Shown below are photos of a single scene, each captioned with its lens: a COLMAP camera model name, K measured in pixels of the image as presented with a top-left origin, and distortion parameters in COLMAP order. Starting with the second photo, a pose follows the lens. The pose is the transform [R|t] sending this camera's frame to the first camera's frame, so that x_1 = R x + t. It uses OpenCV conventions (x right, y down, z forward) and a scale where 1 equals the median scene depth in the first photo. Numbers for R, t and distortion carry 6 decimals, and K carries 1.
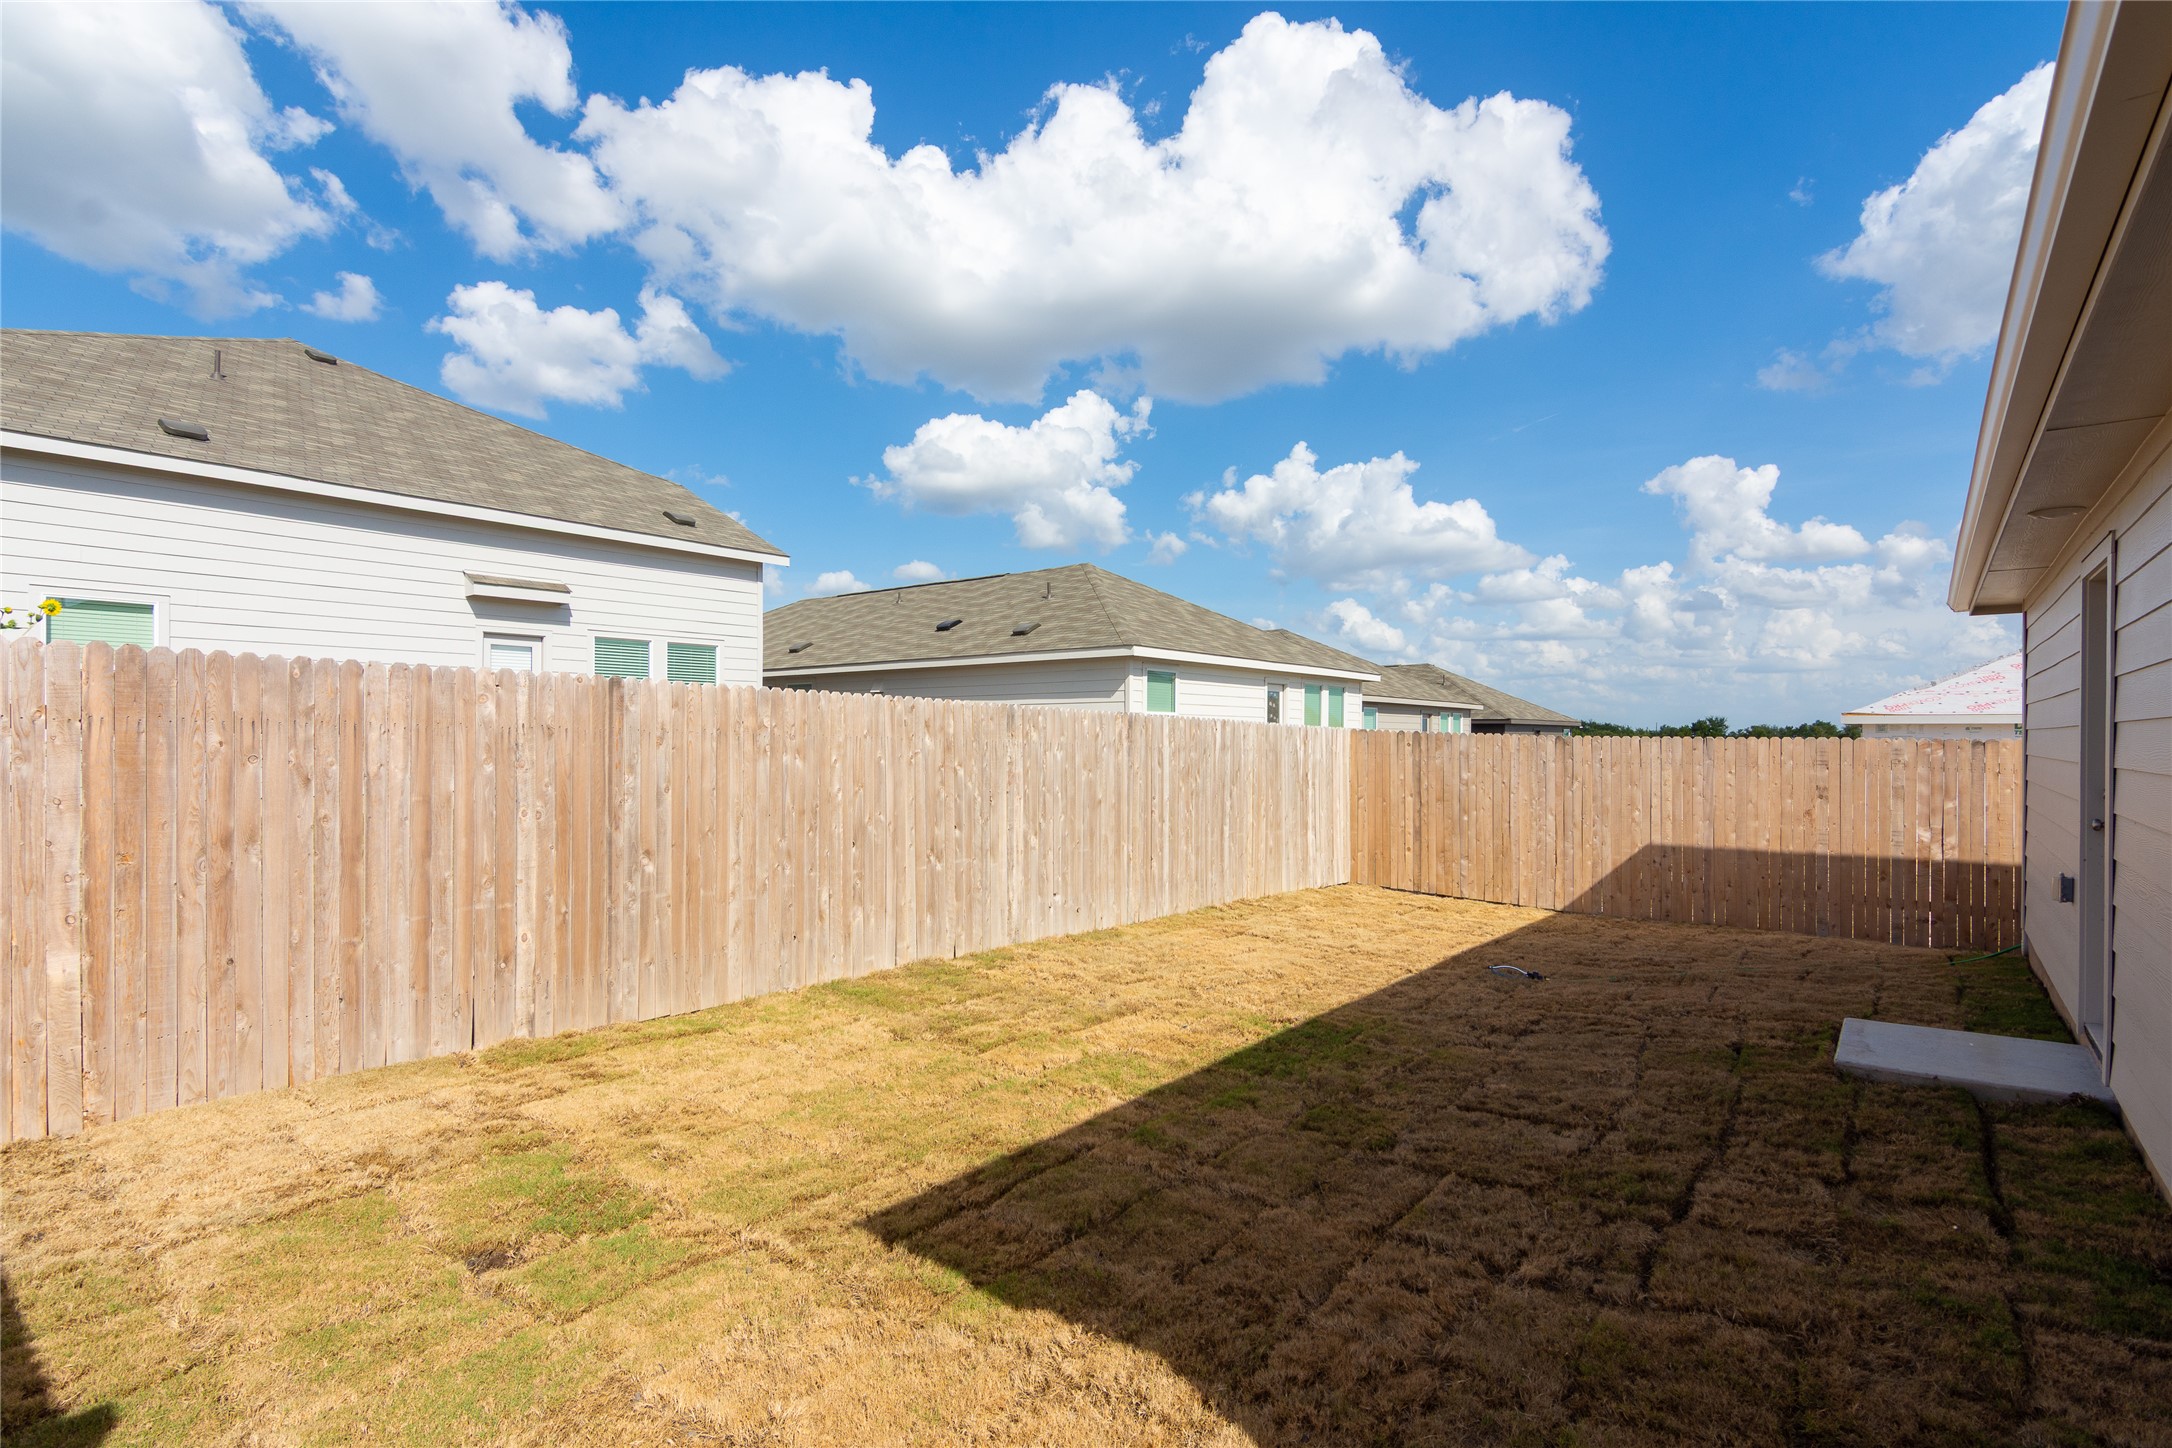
lens RADIAL K [[1055.2, 0, 1085.9], [0, 1055.2, 730.7], [0, 0, 1]] dist [-0.008857, 0.001980]
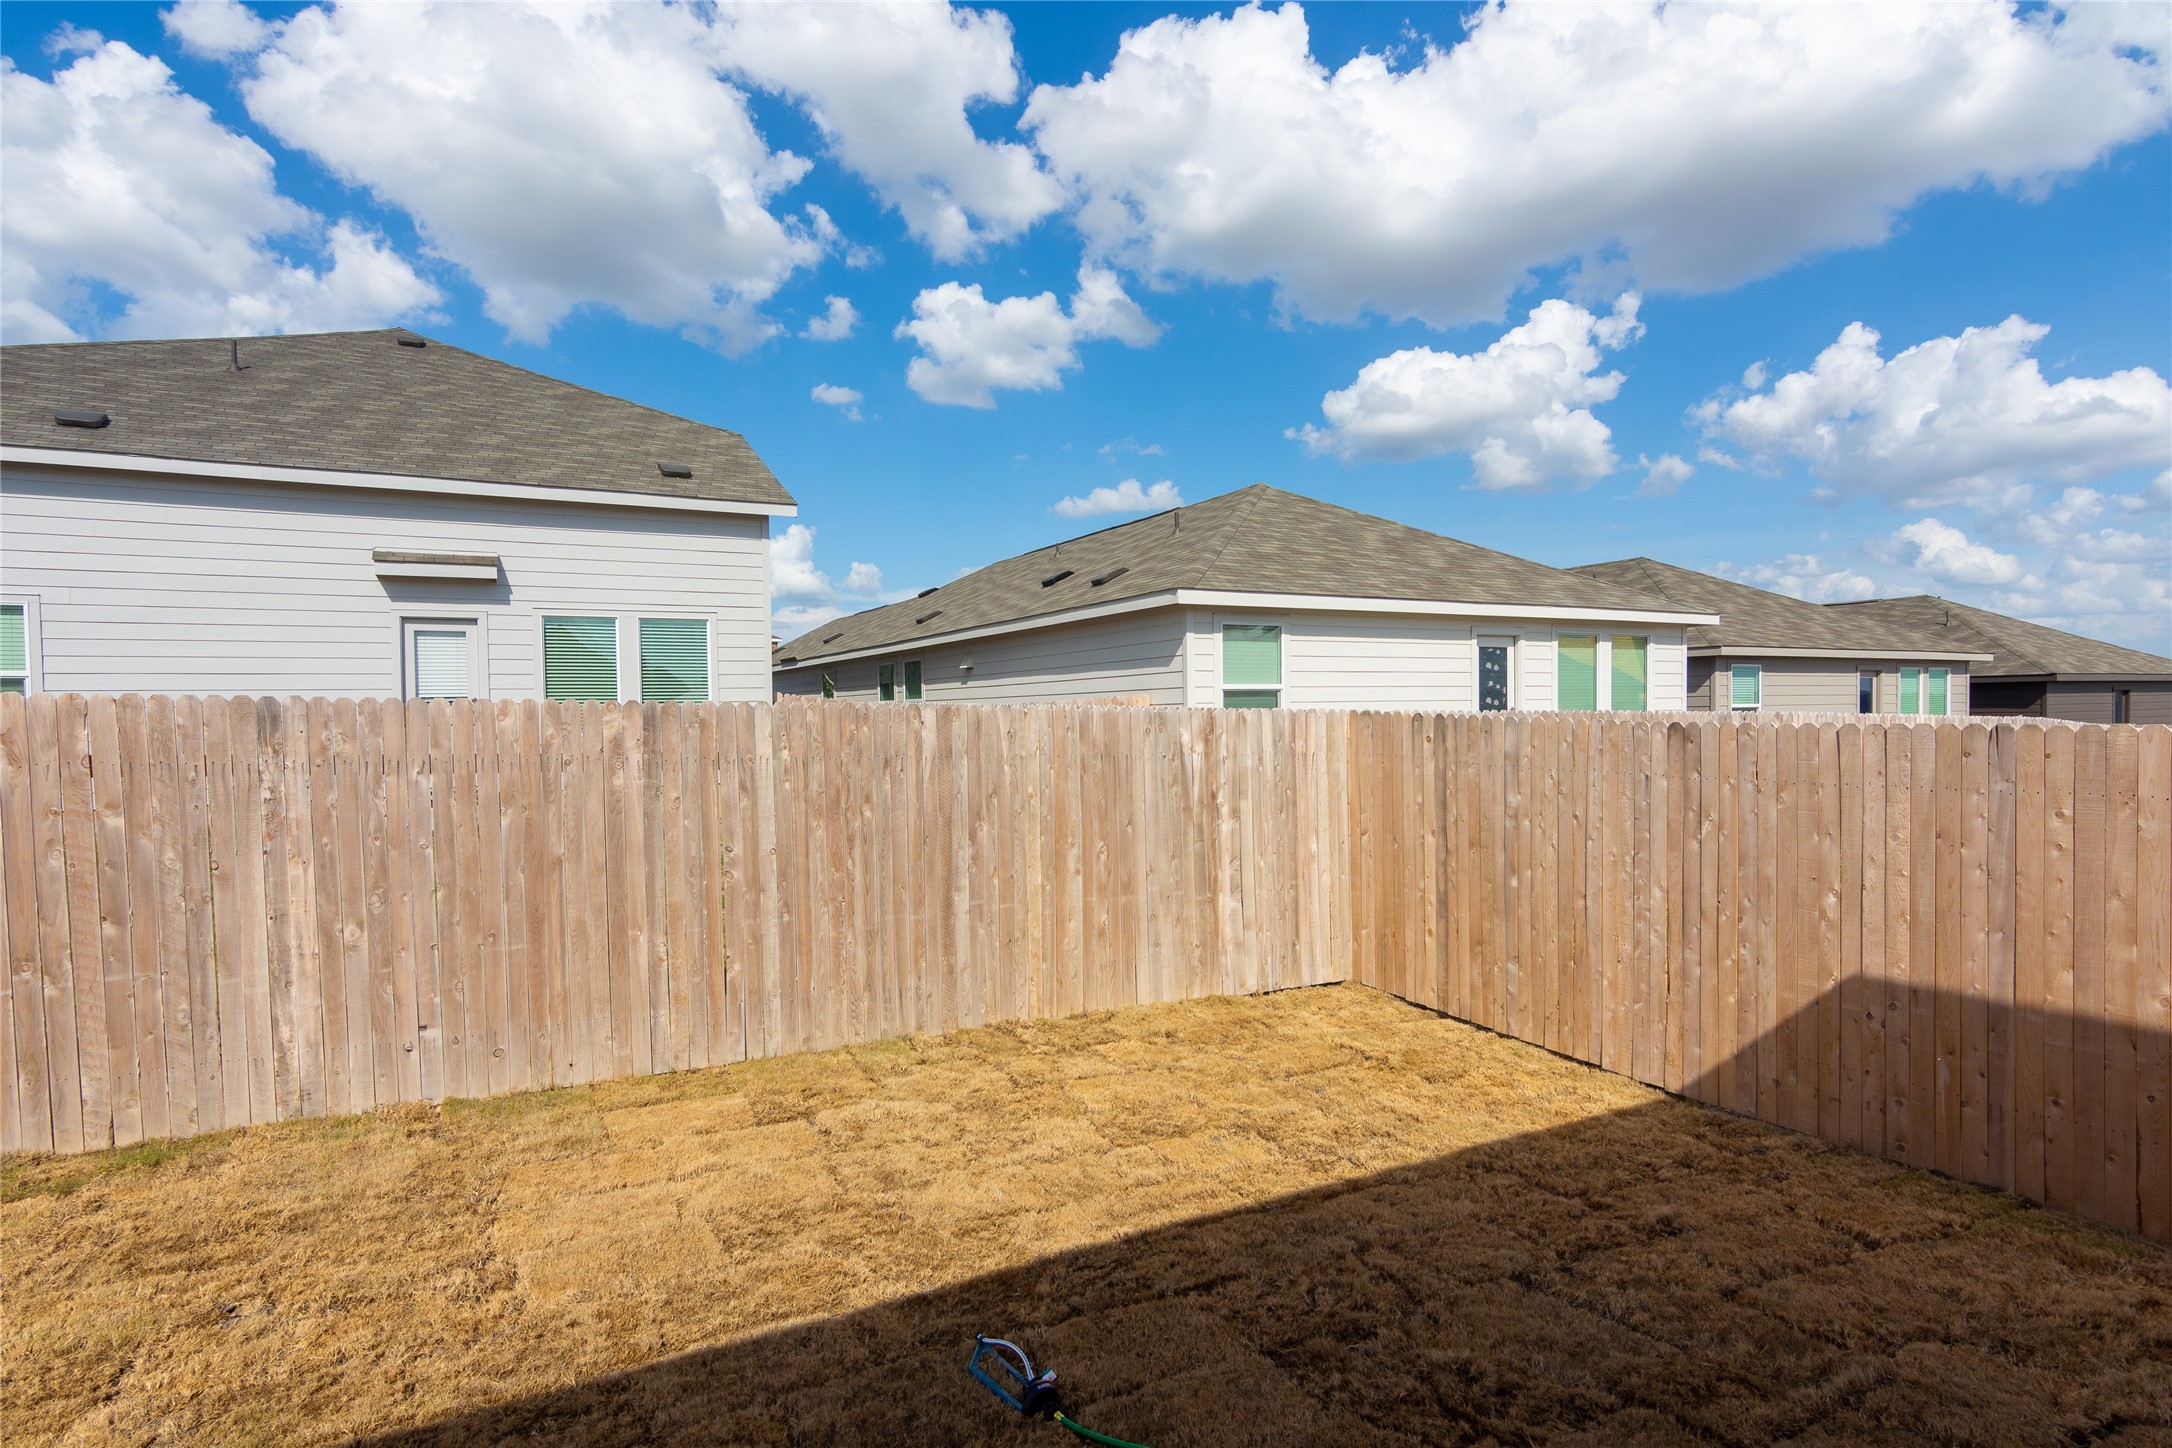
lens RADIAL K [[1107.1, 0, 1166.9], [0, 1107.1, 721.0], [0, 0, 1]] dist [-0.006681, 0.003761]
pose [[0.923518, -0.014141, -0.383295, 0.313229], [0.021023, 0.999684, 0.013773, -0.005263], [0.382980, -0.020778, 0.923523, 0.333558]]
